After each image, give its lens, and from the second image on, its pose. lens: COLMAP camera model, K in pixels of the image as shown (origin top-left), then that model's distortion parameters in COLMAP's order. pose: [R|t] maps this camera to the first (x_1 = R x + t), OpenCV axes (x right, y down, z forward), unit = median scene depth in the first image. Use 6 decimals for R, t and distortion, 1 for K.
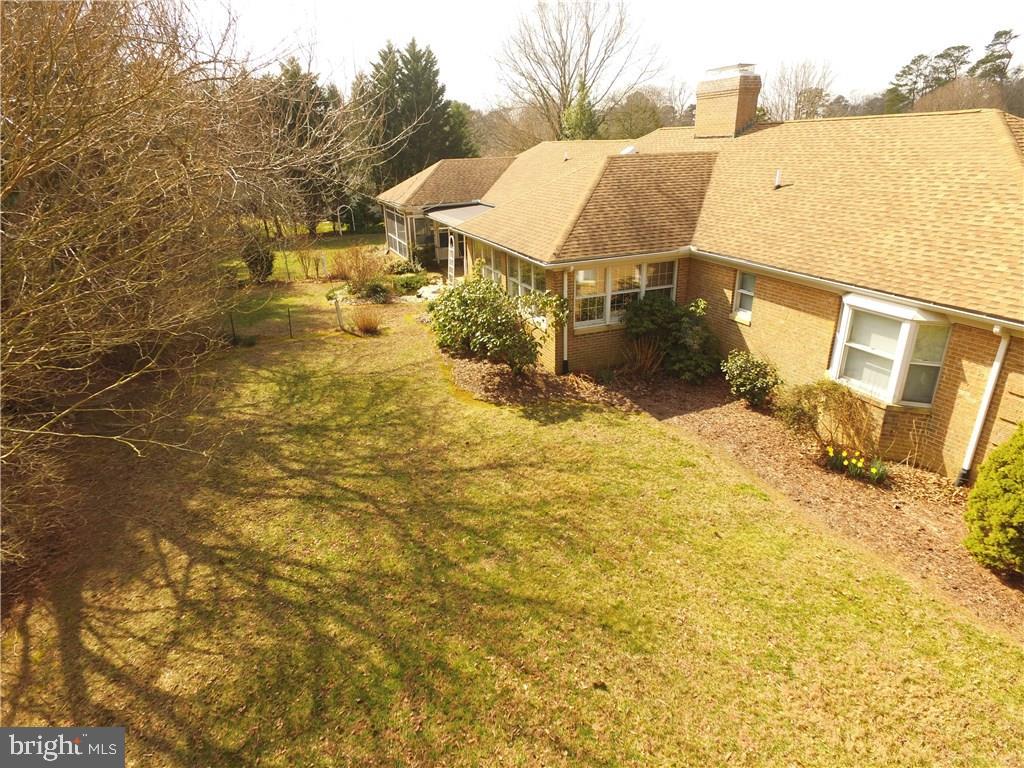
lens RADIAL K [[596.7, 0, 505.9], [0, 596.7, 379.5], [0, 0, 1]] dist [-0.012075, 0.016365]
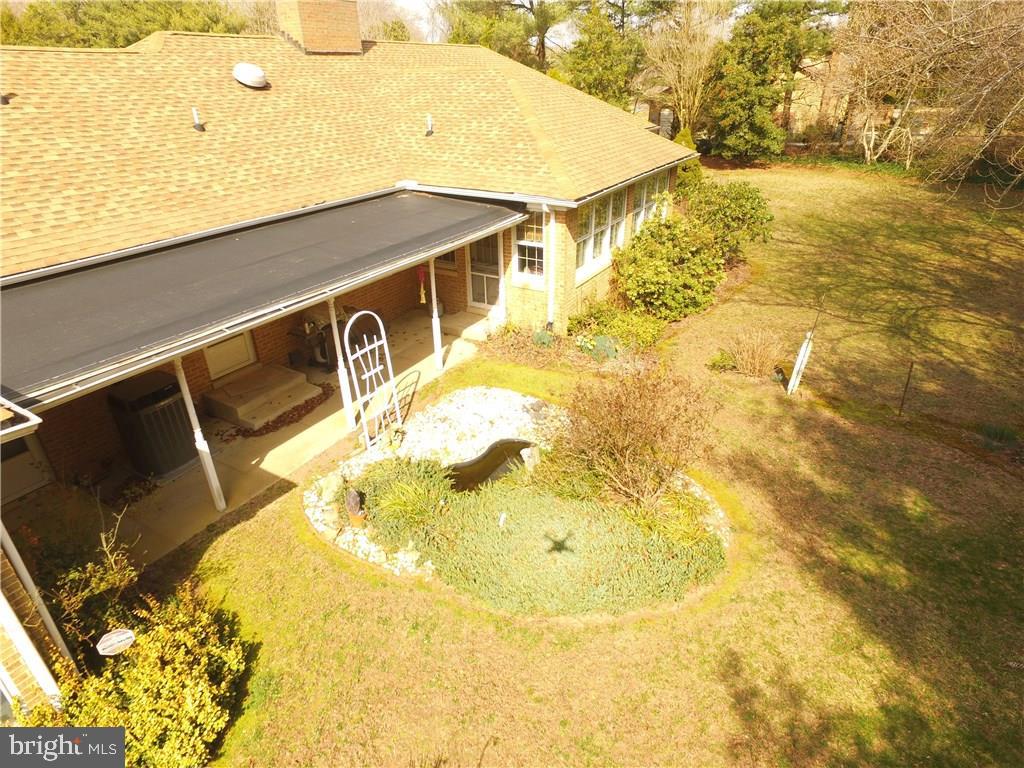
lens RADIAL K [[596.7, 0, 505.2], [0, 596.7, 380.1], [0, 0, 1]] dist [-0.012075, 0.016365]
pose [[-0.596792, -0.341116, 0.726278, -0.763922], [0.322236, 0.727053, 0.606266, -0.742475], [-0.734849, 0.595847, -0.323979, 2.039744]]
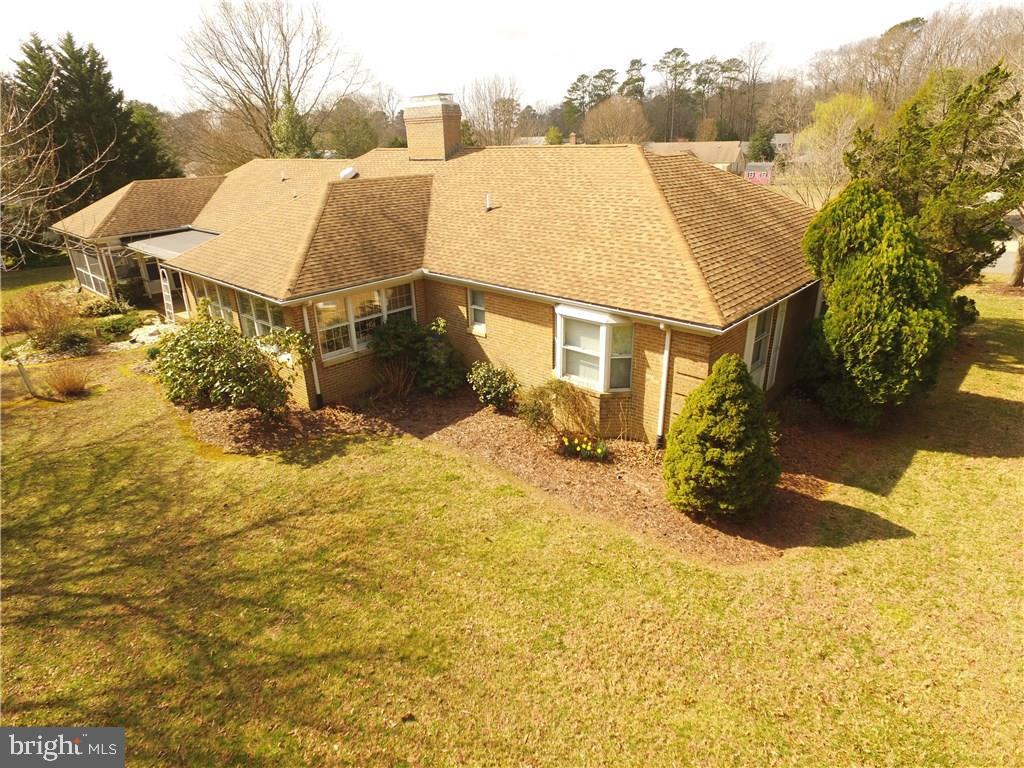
lens RADIAL K [[596.7, 0, 507.2], [0, 596.7, 378.8], [0, 0, 1]] dist [-0.012075, 0.016365]
pose [[0.905837, -0.154353, 0.394505, -0.002941], [0.156824, 0.987279, 0.026192, -0.039844], [-0.393530, 0.038142, 0.918520, -0.031232]]
